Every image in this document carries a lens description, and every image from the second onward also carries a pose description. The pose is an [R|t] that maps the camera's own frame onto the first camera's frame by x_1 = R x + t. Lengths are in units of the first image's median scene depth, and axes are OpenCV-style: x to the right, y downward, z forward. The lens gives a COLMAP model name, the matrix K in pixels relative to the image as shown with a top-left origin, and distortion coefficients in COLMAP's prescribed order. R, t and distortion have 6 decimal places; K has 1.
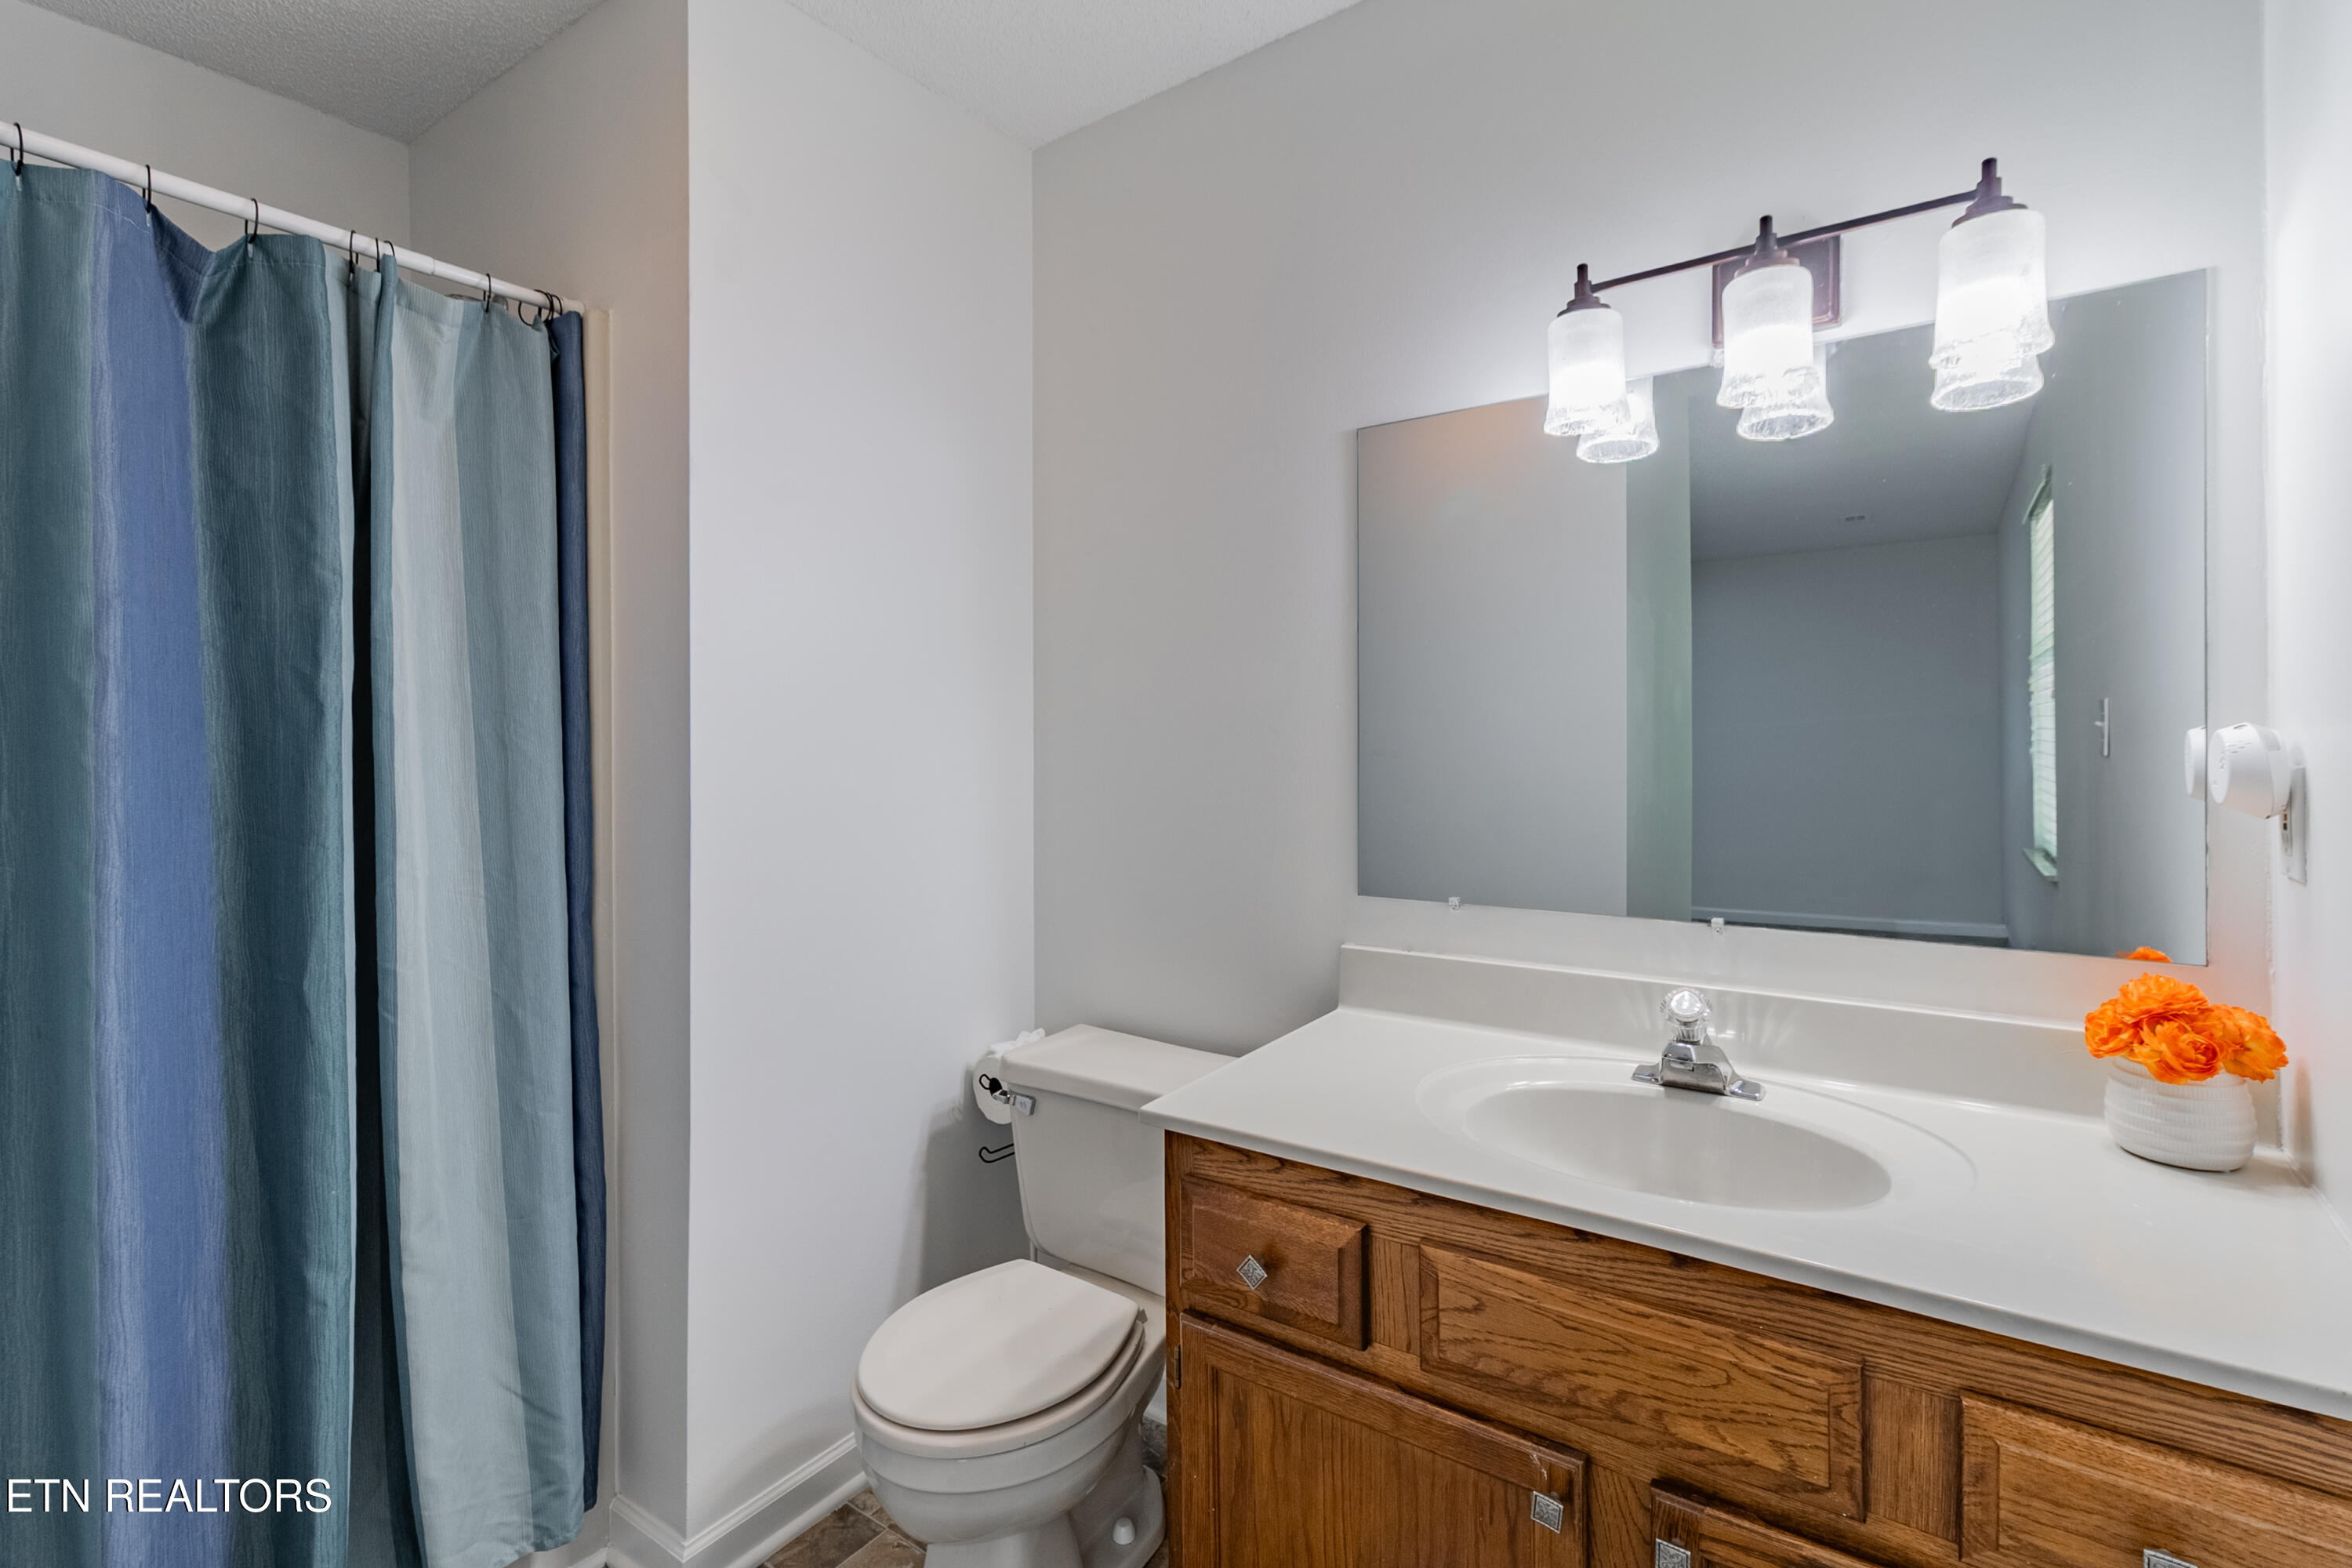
lens RADIAL K [[1096.5, 0, 1178.2], [0, 1096.5, 762.2], [0, 0, 1]] dist [-0.001106, 0.000902]
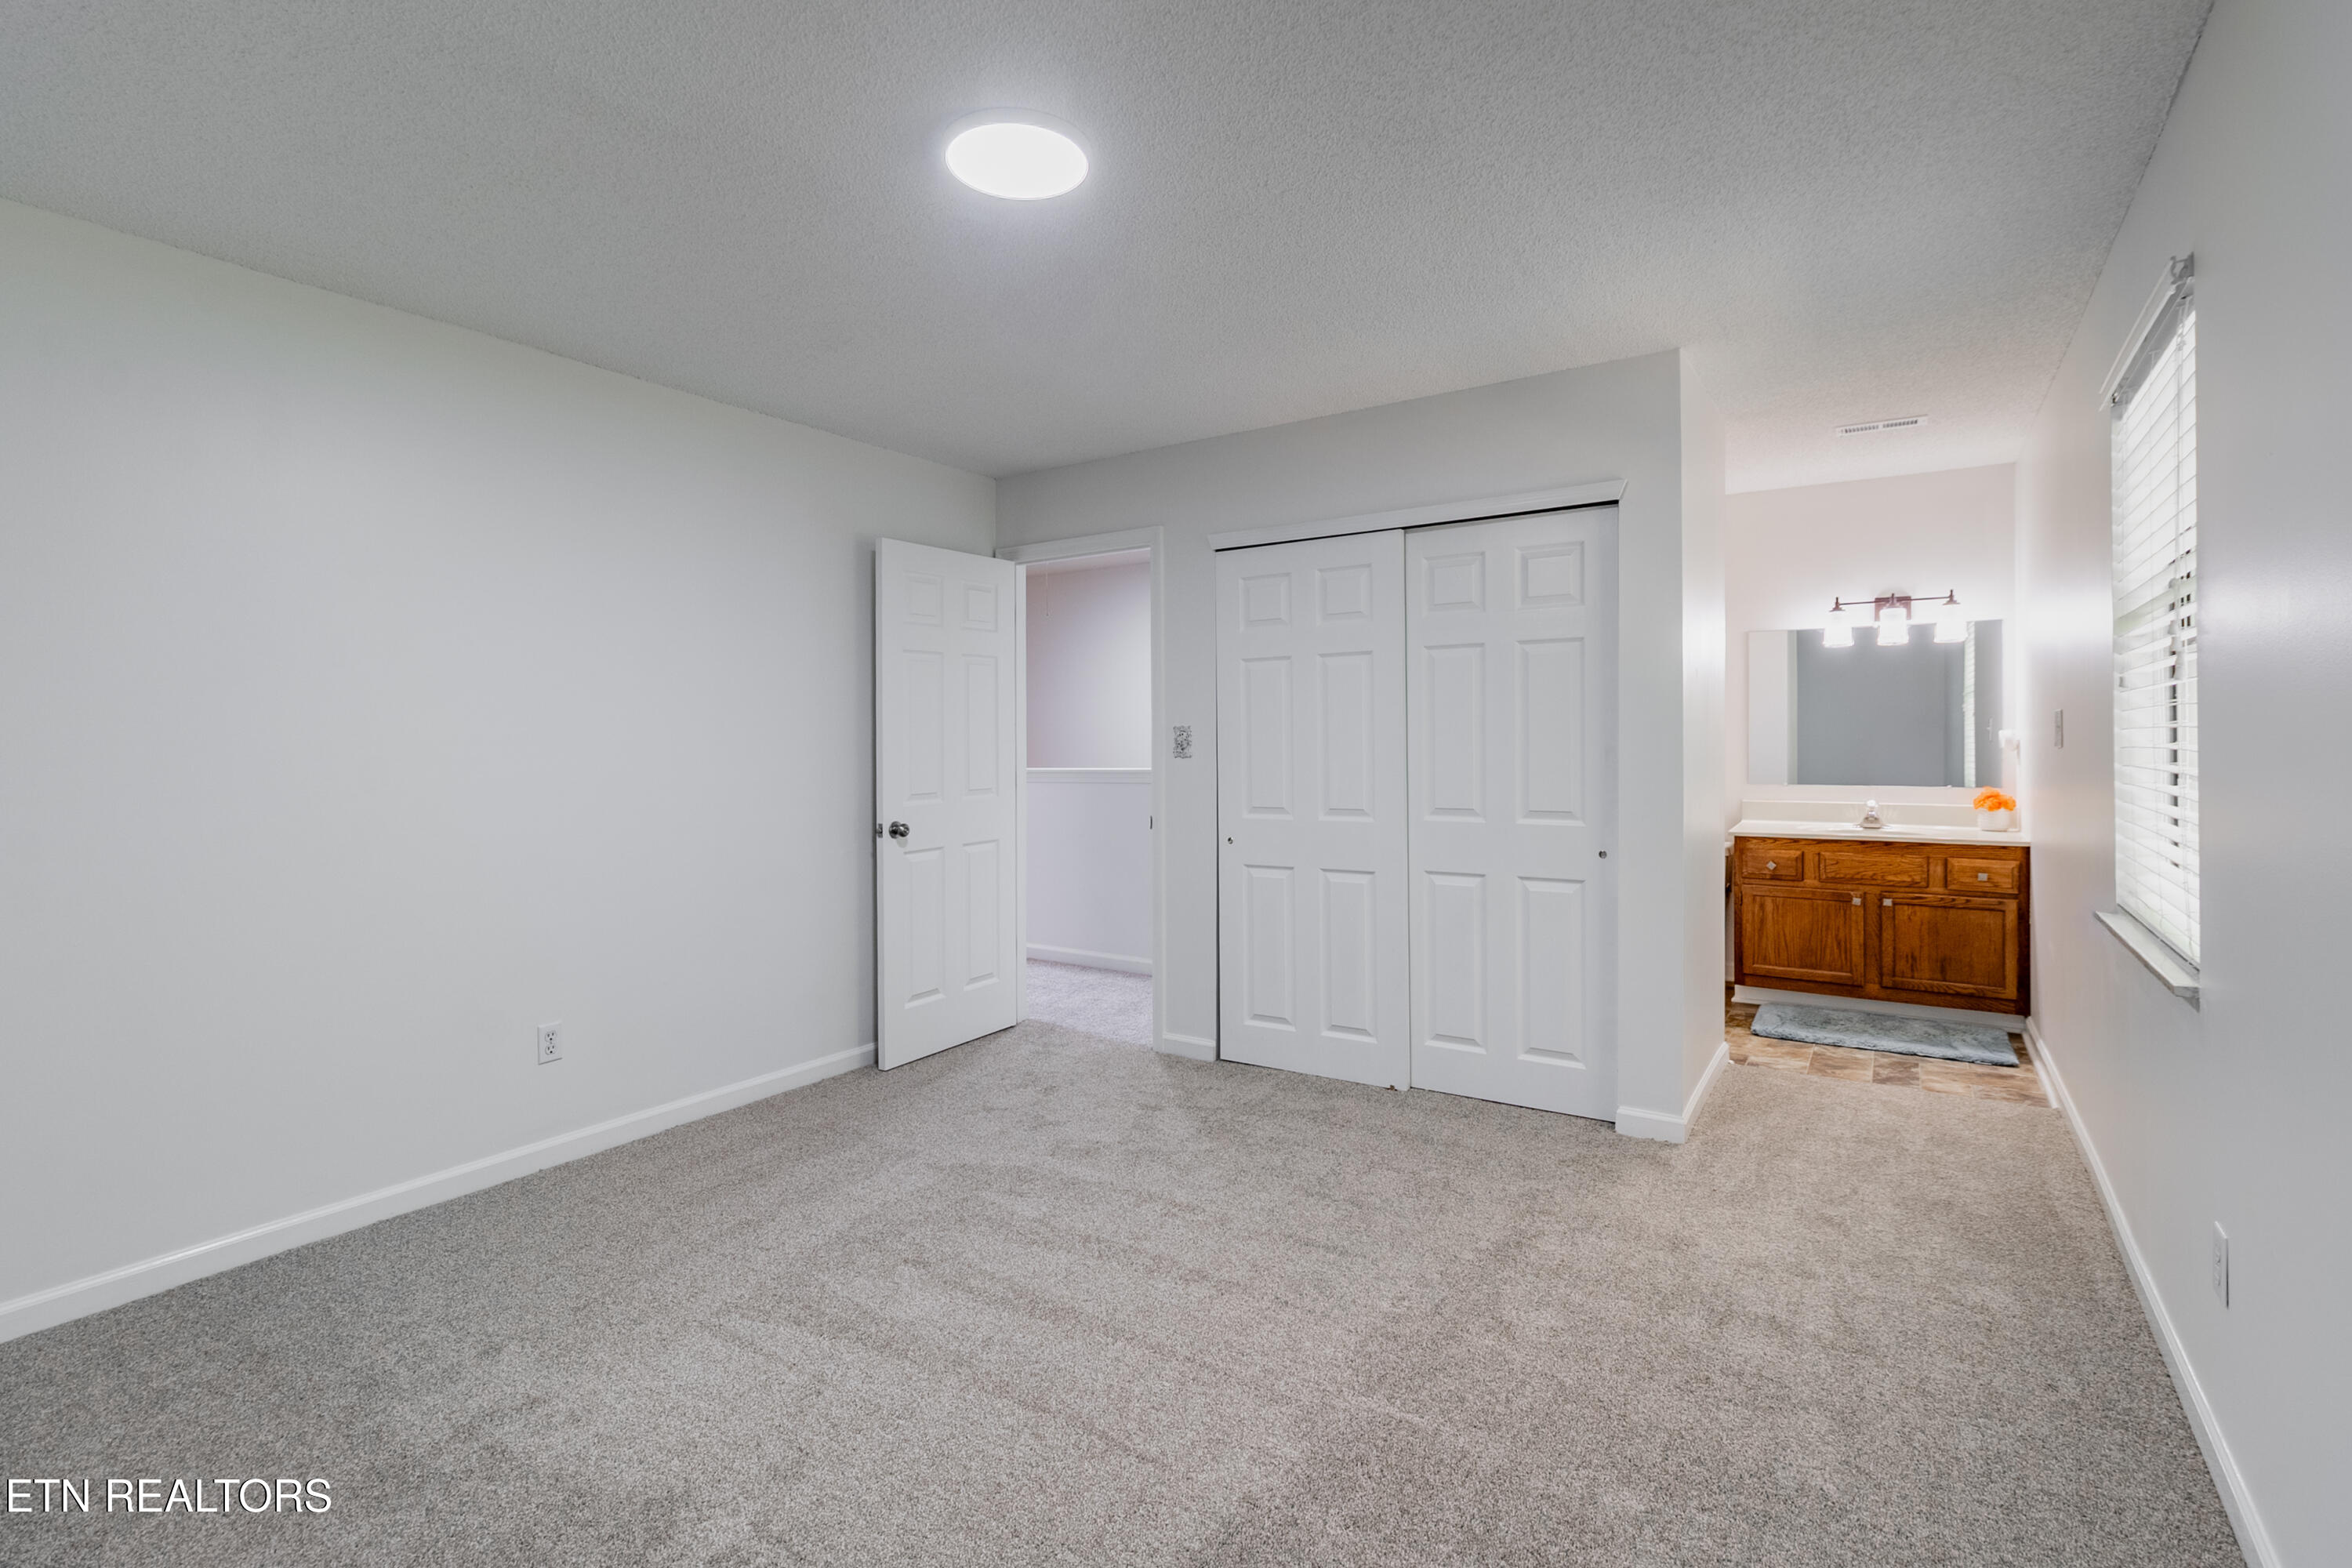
lens RADIAL K [[1096.5, 0, 1178.2], [0, 1096.5, 762.2], [0, 0, 1]] dist [-0.001106, 0.000902]
pose [[0.999359, 0.001834, 0.035741, -2.303482], [-0.001914, 0.999996, 0.002214, 0.084843], [-0.035737, -0.002281, 0.999359, -3.005557]]
